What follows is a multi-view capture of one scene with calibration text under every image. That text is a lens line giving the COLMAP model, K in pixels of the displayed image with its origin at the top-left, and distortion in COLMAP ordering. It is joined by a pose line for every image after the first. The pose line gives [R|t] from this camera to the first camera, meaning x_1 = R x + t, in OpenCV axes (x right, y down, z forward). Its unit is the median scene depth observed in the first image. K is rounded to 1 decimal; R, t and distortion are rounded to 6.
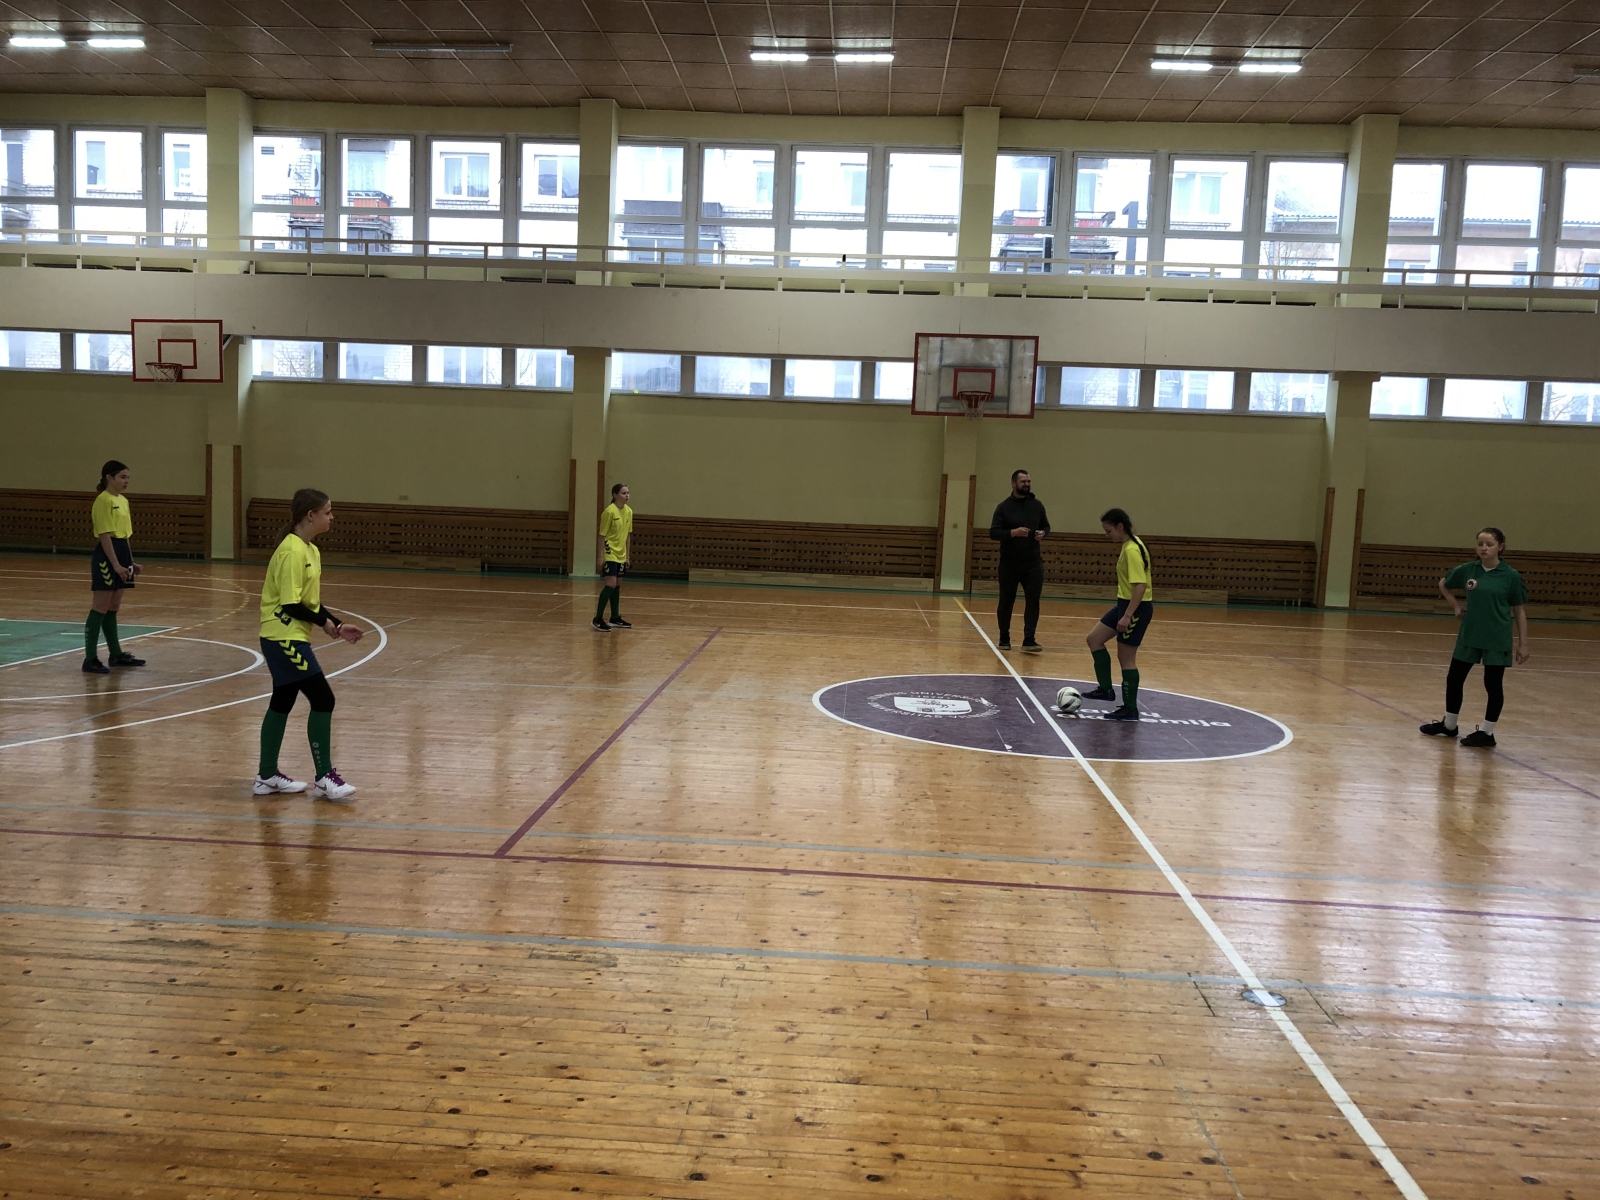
lens RADIAL K [[1314.0, 0, 783.8], [0, 1314.0, 606.6], [0, 0, 1]] dist [0.047041, -0.066061]
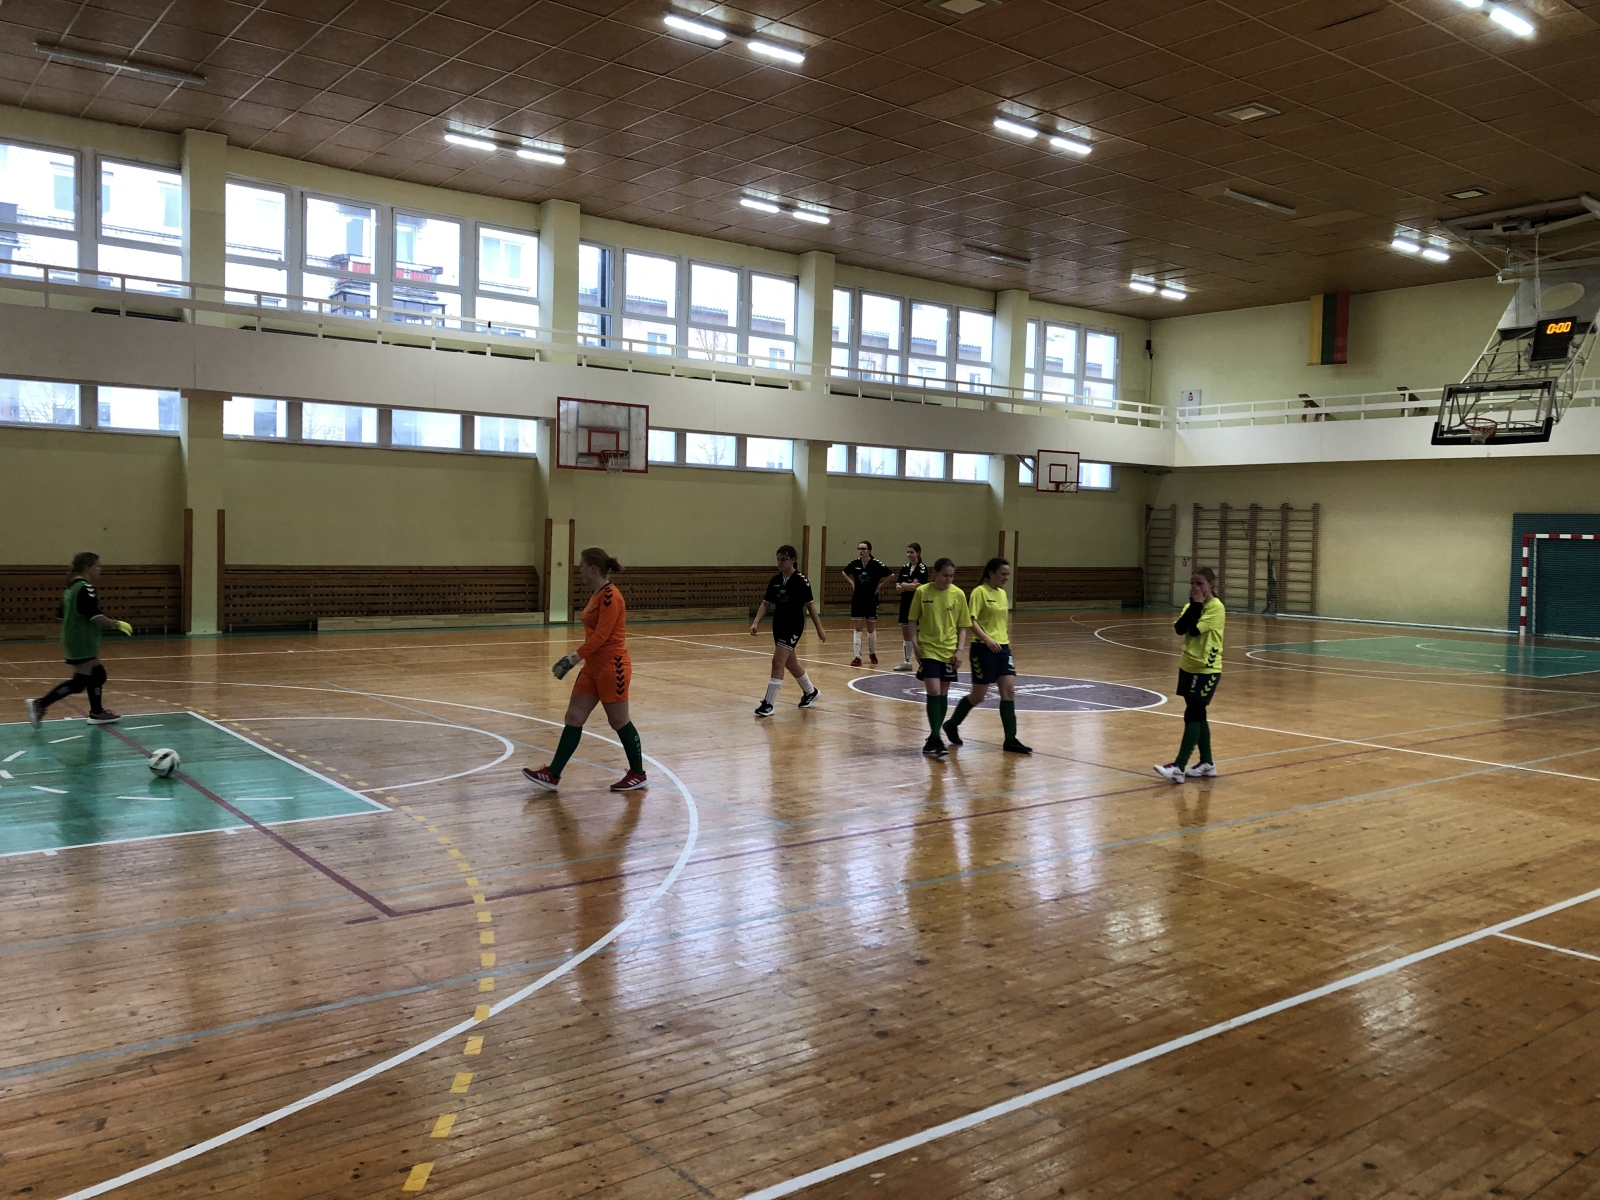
lens RADIAL K [[1314.0, 0, 795.4], [0, 1314.0, 604.4], [0, 0, 1]] dist [0.047041, -0.066061]
pose [[0.740739, -0.058857, 0.669210, -0.480653], [0.072670, 0.997329, 0.007278, -0.020820], [-0.667851, 0.043240, 0.743038, 0.025000]]
